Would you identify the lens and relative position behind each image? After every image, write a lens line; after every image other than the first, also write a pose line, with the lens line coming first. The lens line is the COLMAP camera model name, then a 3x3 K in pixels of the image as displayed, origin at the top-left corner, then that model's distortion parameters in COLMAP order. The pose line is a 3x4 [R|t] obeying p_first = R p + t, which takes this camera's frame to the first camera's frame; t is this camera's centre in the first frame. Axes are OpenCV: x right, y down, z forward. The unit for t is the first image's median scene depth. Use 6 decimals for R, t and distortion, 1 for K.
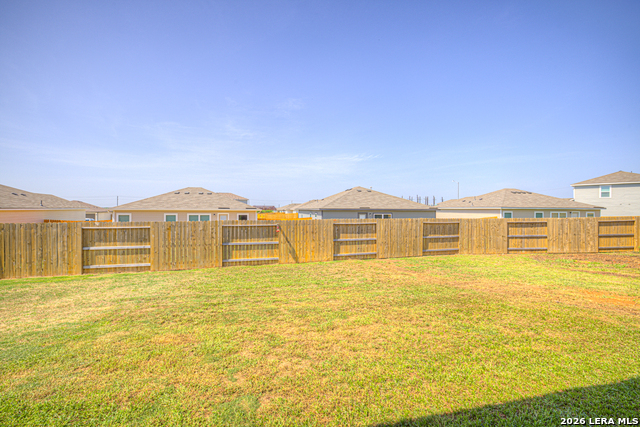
lens RADIAL K [[323.0, 0, 320.0], [0, 323.0, 213.5], [0, 0, 1]] dist [-0.042487, -0.000683]
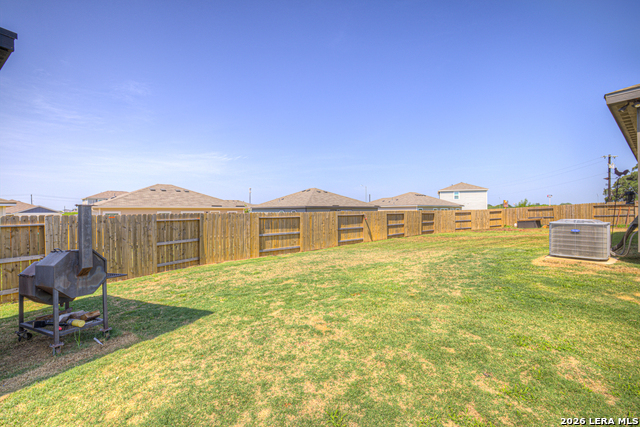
lens RADIAL K [[323.0, 0, 320.0], [0, 323.0, 213.5], [0, 0, 1]] dist [-0.042487, -0.000683]
pose [[0.869590, -0.008601, 0.493699, -0.871702], [0.009464, 0.999955, 0.000750, 0.024456], [-0.493683, 0.004020, 0.869633, -0.122895]]
